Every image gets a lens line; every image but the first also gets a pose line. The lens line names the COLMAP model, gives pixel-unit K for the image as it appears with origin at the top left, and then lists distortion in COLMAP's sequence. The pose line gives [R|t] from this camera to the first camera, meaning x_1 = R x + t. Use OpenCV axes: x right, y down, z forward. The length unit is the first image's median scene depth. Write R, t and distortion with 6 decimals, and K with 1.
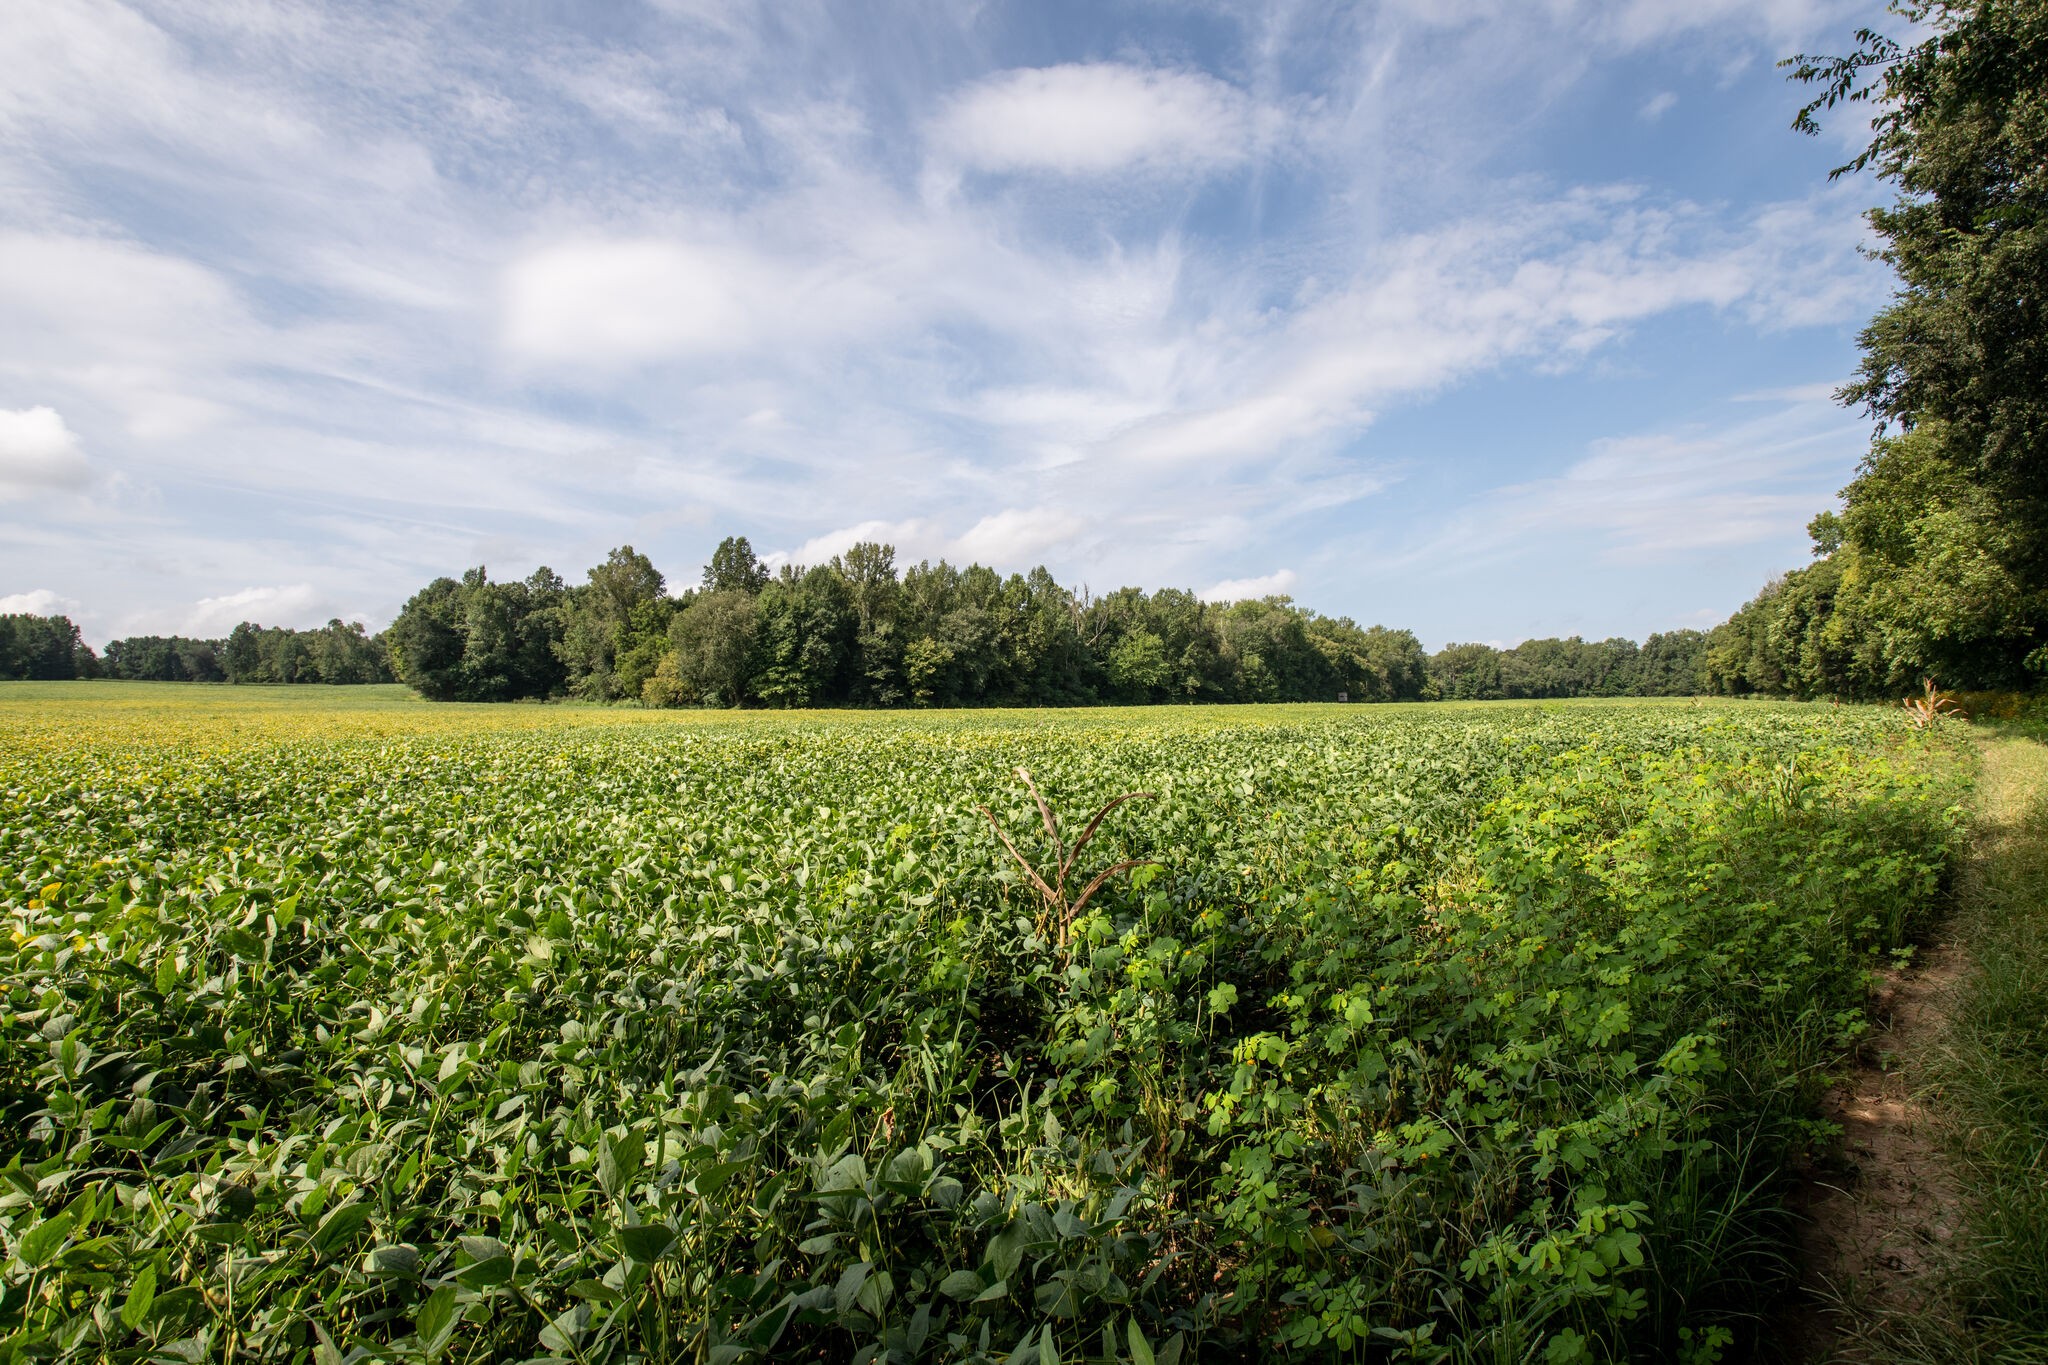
lens RADIAL K [[941.7, 0, 1017.8], [0, 941.7, 713.8], [0, 0, 1]] dist [-0.000438, -0.030626]
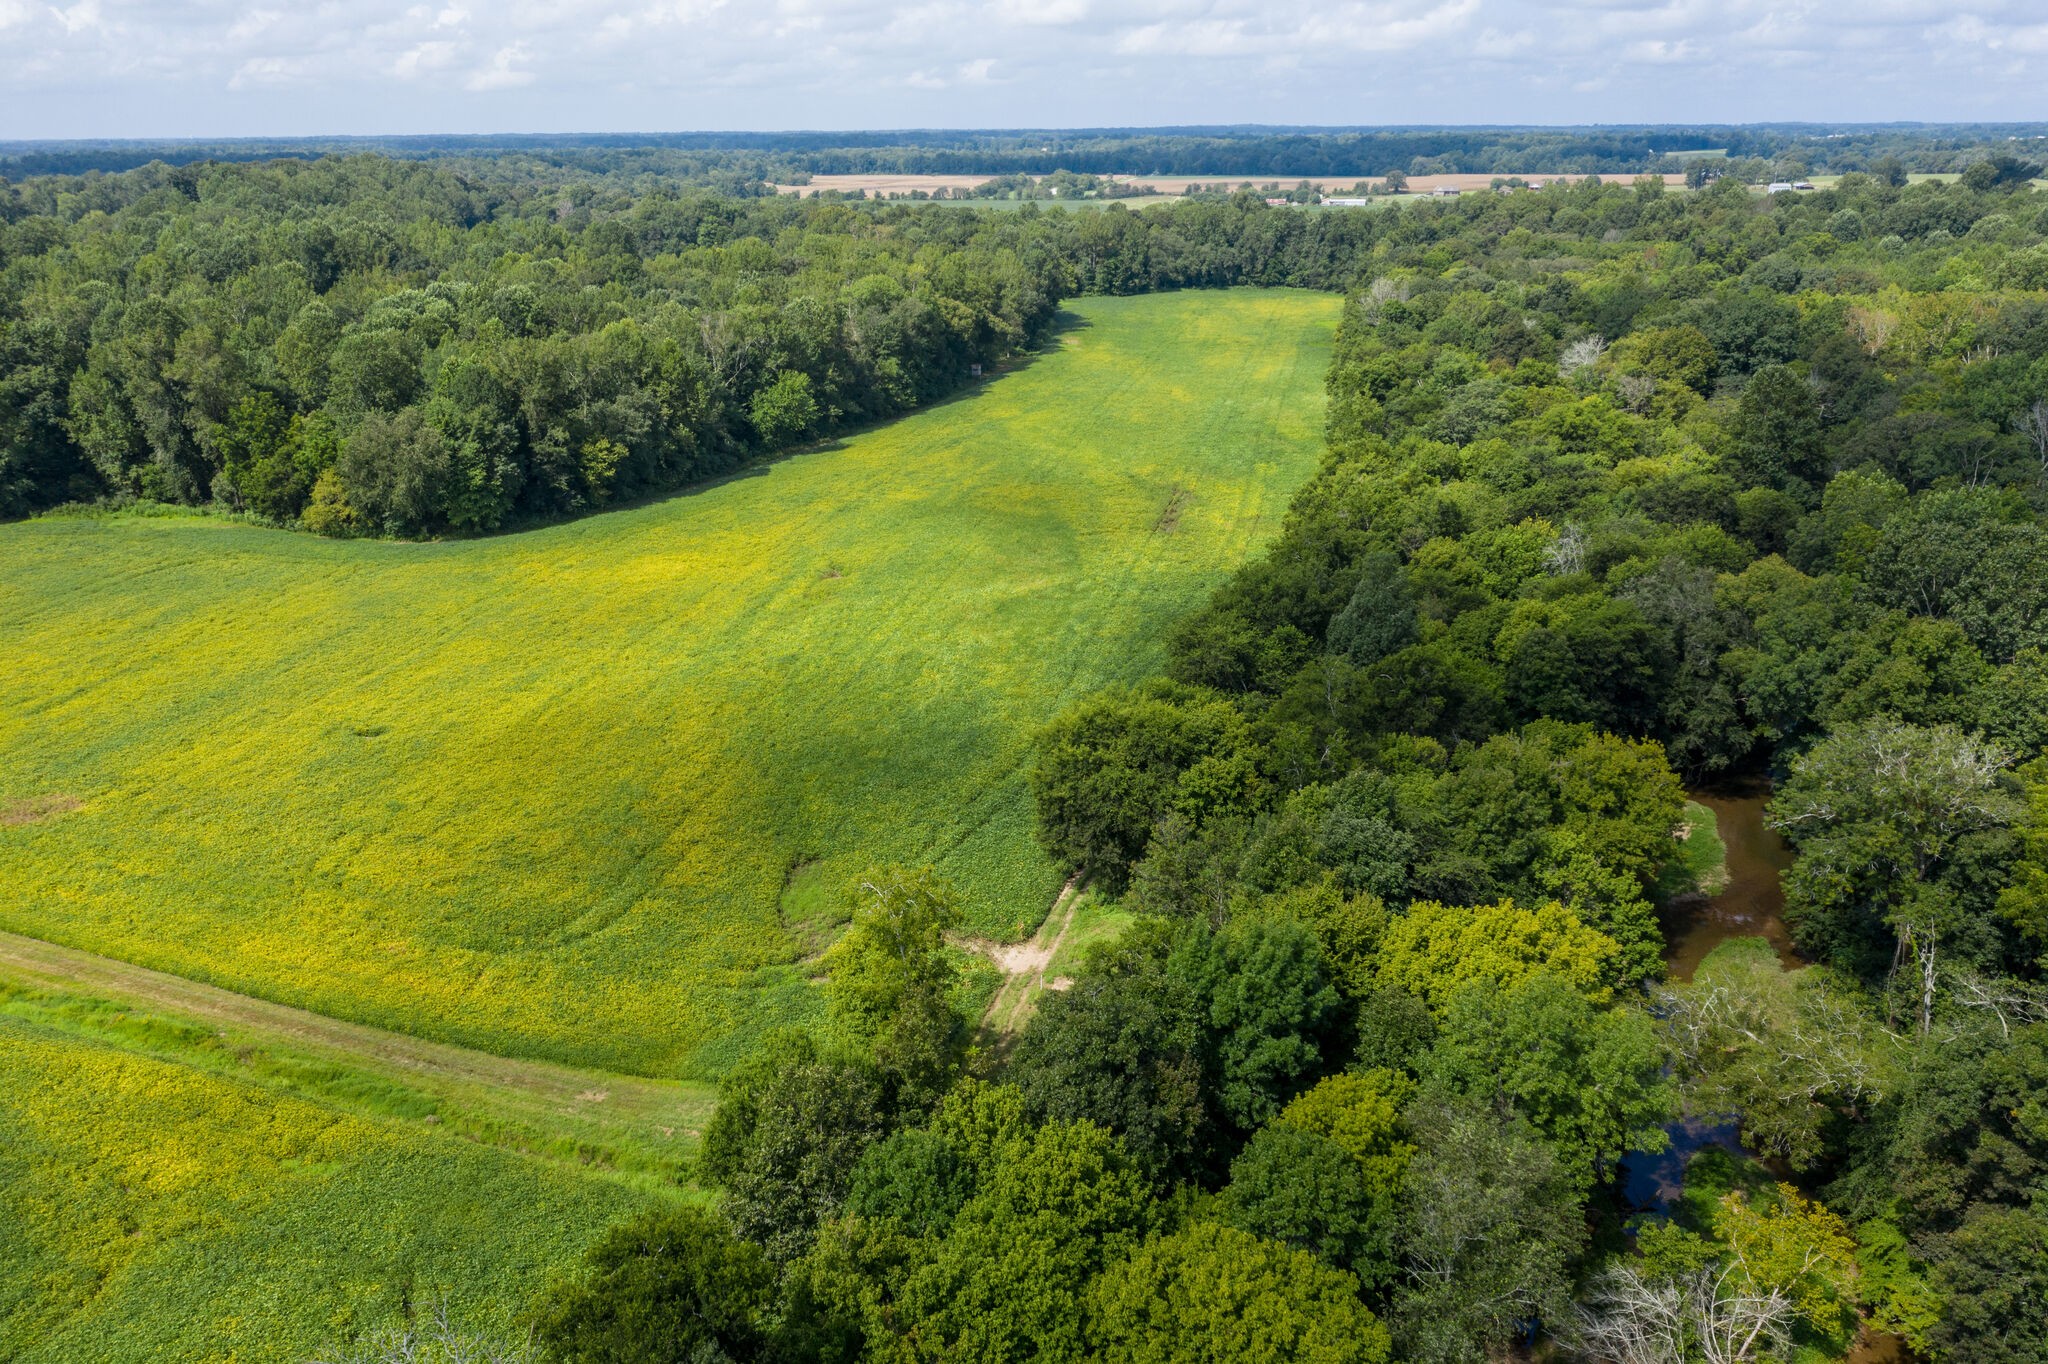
lens RADIAL K [[1619.7, 0, 1014.7], [0, 1619.7, 678.5], [0, 0, 1]] dist [-0.012847, 0.010593]
pose [[0.925249, -0.111203, 0.362695, -0.307090], [-0.004282, 0.952949, 0.303101, -0.321493], [-0.379336, -0.281997, 0.881239, -0.637909]]
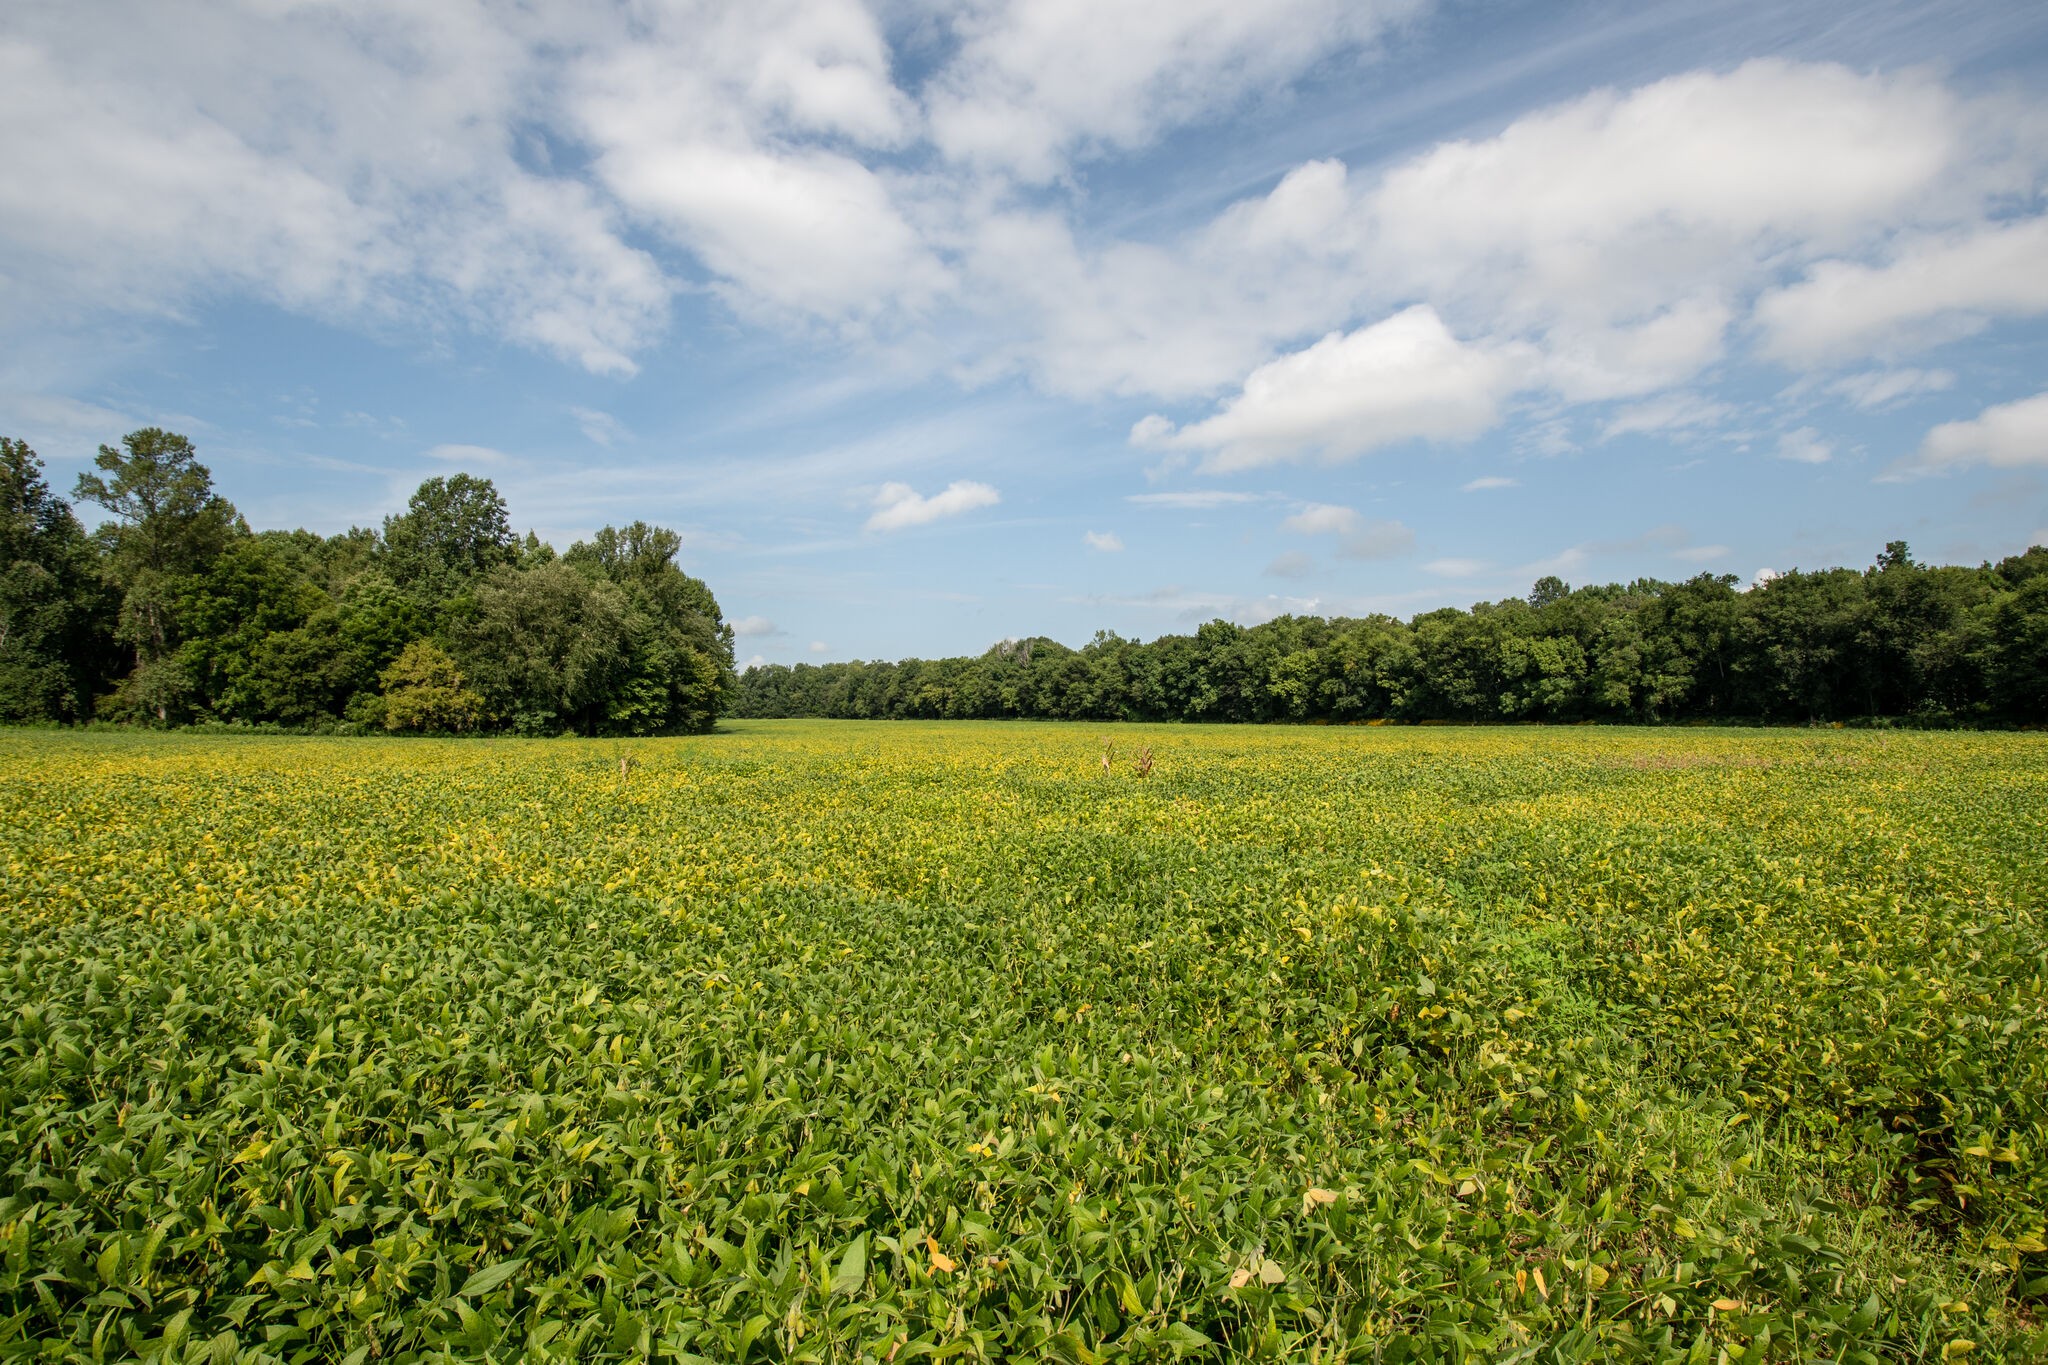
lens RADIAL K [[941.7, 0, 1017.8], [0, 941.7, 713.8], [0, 0, 1]] dist [-0.000438, -0.030626]
pose [[0.453701, 0.004353, 0.891144, -0.672189], [0.021247, 0.999651, -0.015701, -0.003141], [-0.890901, 0.026058, 0.453450, 0.332453]]
